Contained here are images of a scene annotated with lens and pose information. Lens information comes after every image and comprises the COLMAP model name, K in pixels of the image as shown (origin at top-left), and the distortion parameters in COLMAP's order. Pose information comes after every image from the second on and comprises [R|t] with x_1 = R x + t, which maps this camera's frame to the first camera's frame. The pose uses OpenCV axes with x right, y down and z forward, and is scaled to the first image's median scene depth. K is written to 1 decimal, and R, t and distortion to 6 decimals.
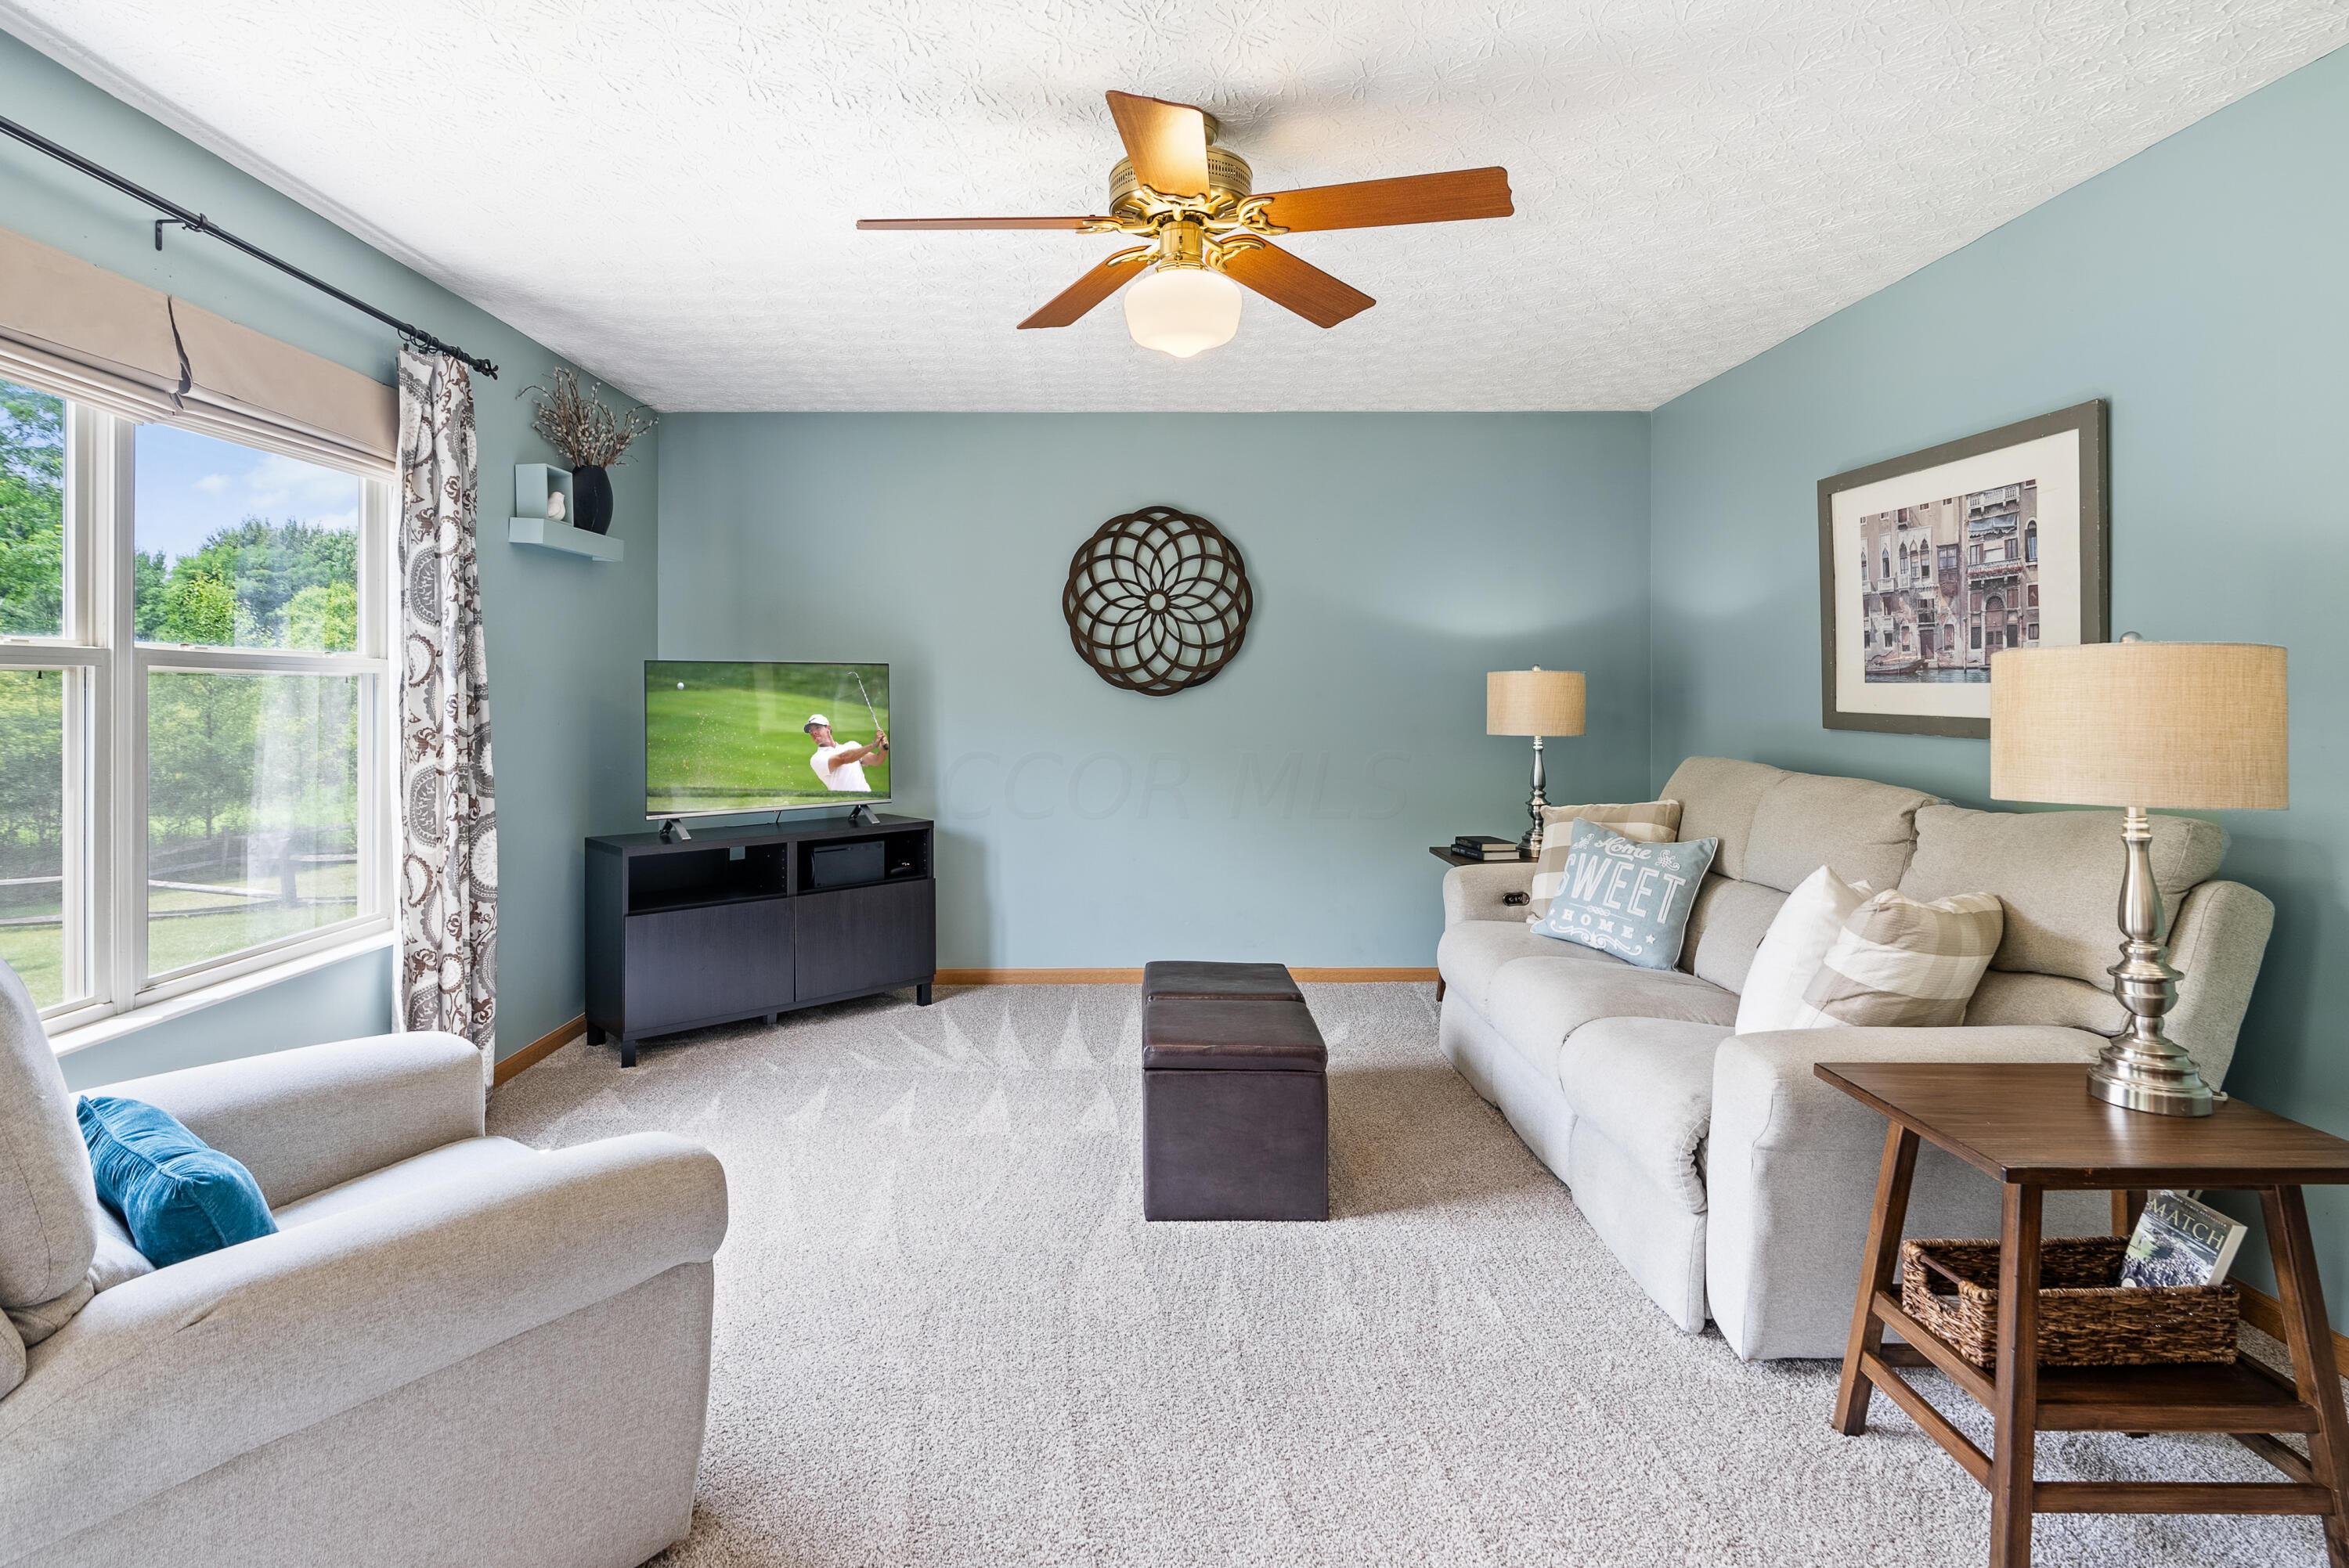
lens RADIAL K [[1246.9, 0, 1166.5], [0, 1246.9, 678.9], [0, 0, 1]] dist [-0.005243, 0.001222]
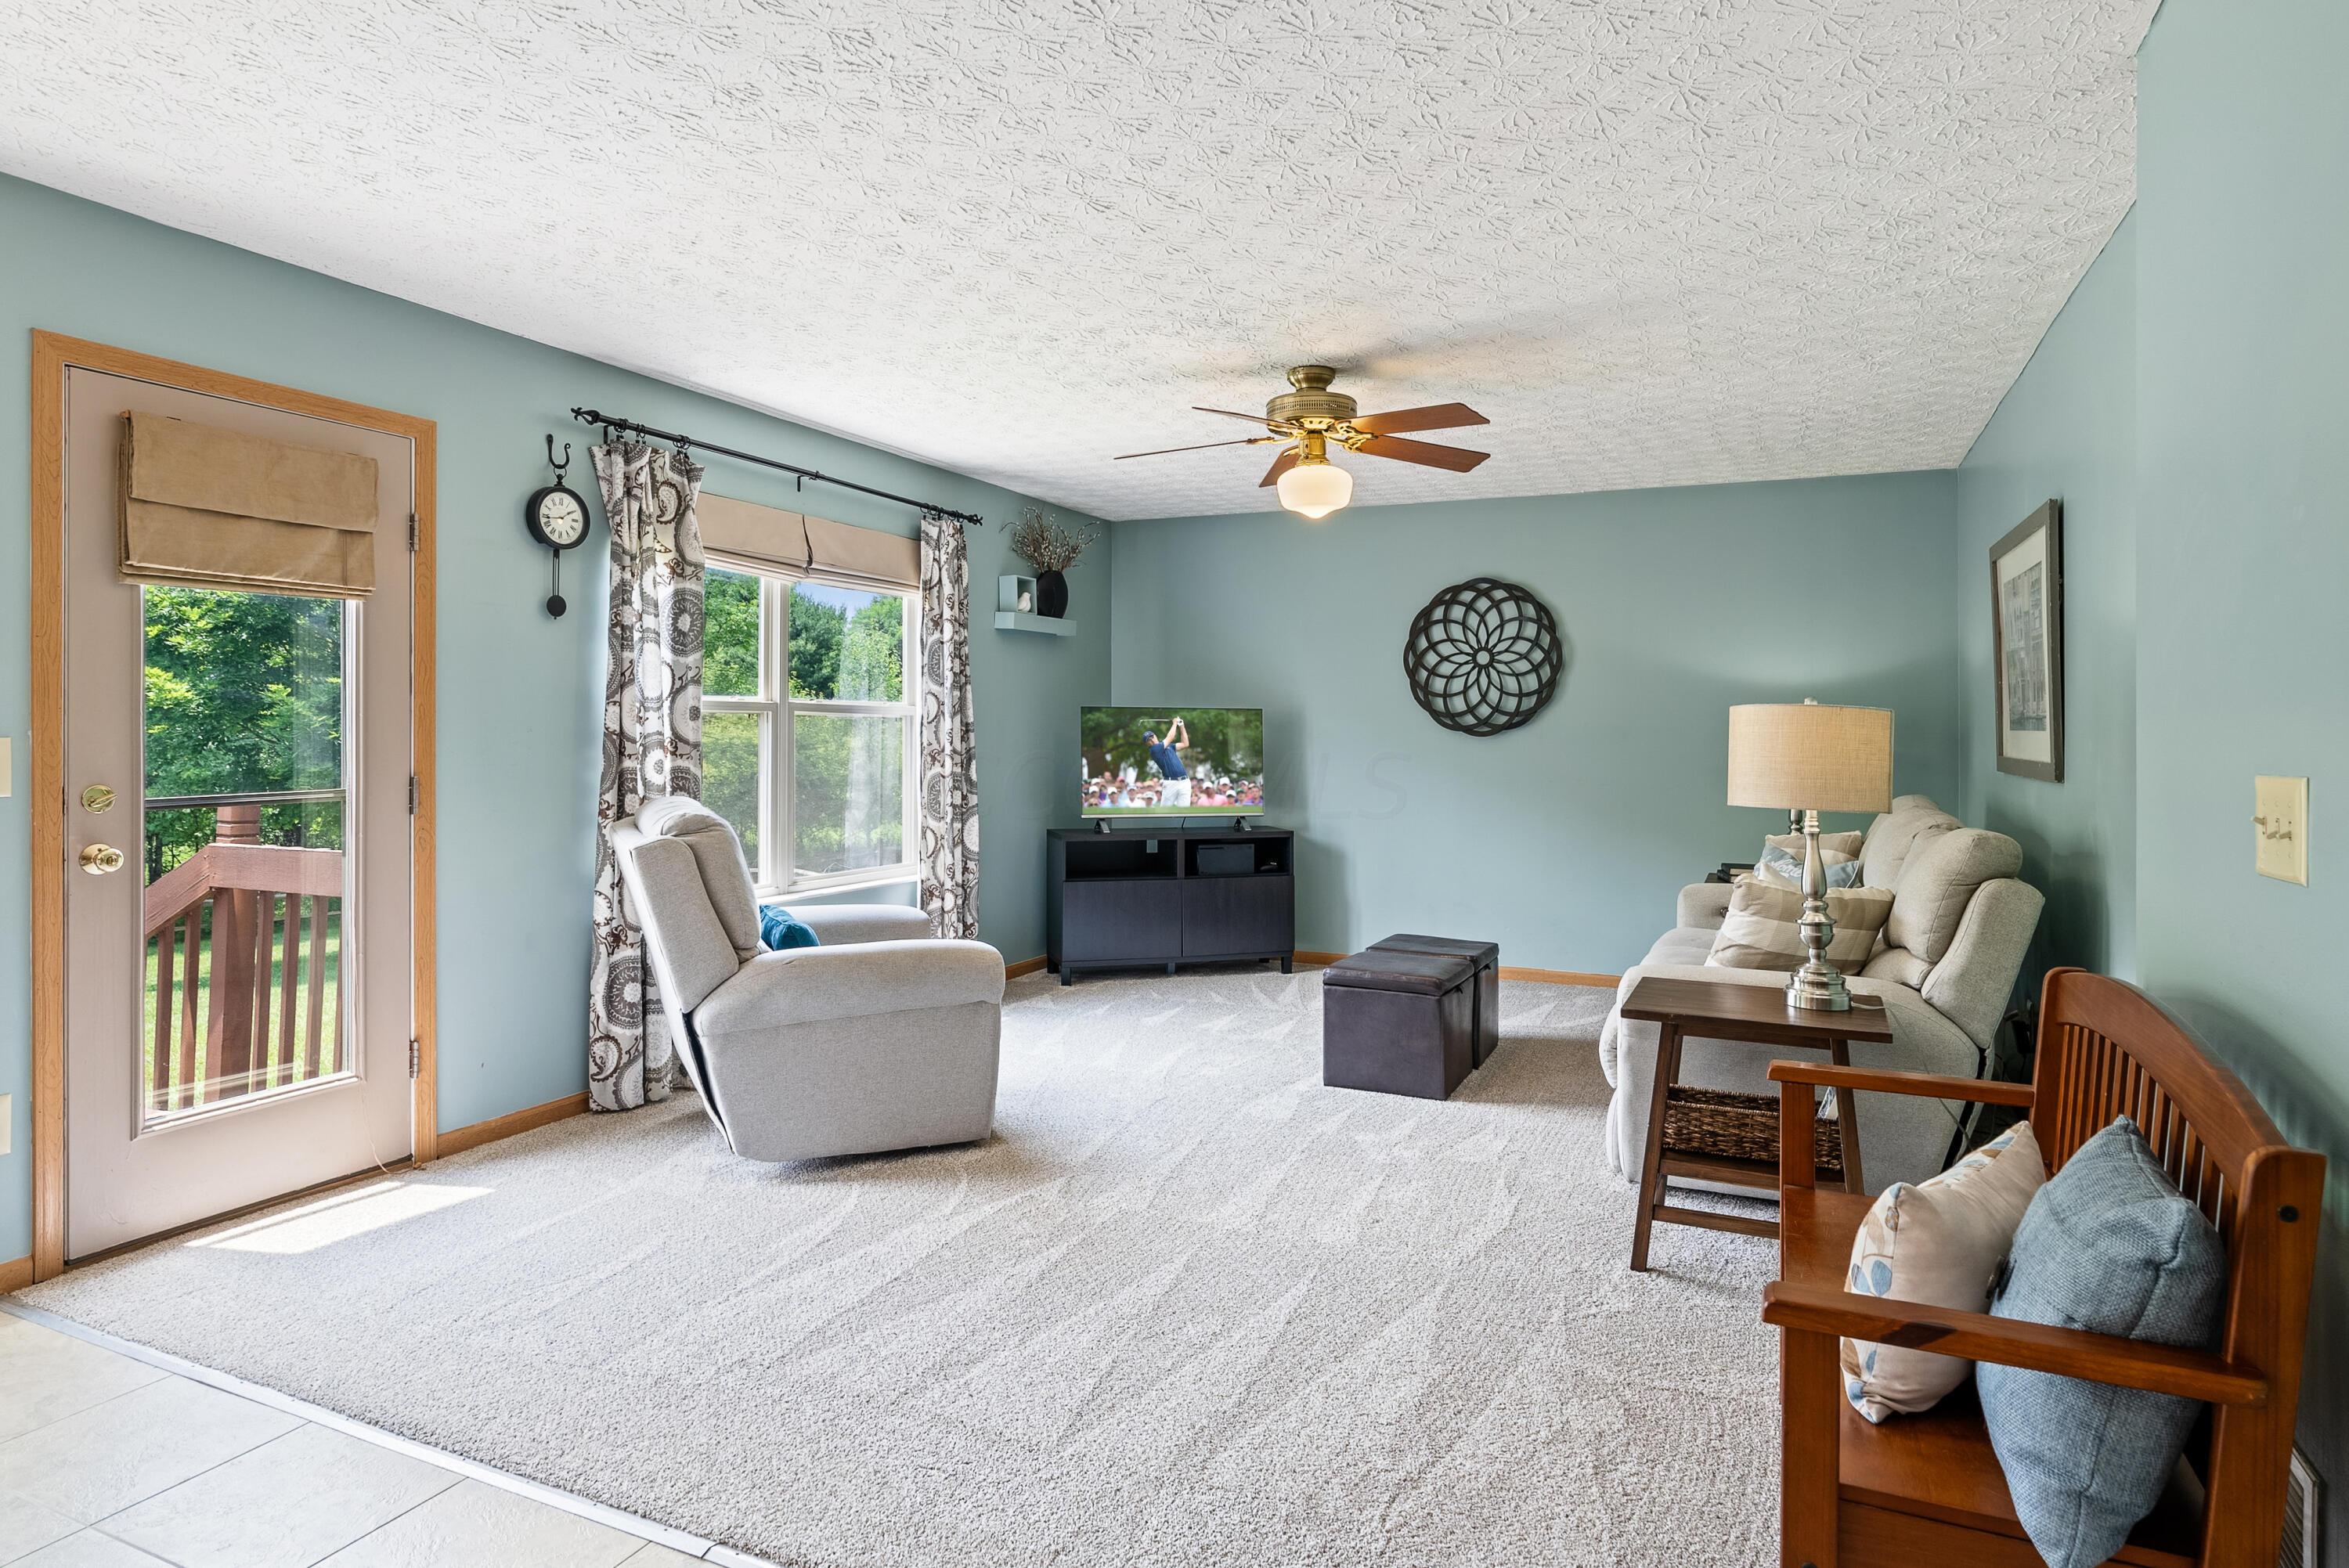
lens RADIAL K [[1320.2, 0, 1176.8], [0, 1320.2, 728.3], [0, 0, 1]] dist [-0.001577, 0.000131]
pose [[0.908430, 0.009520, -0.417928, 0.314442], [-0.006931, 0.999946, 0.007712, -0.002403], [0.417979, -0.004109, 0.908447, -0.332198]]
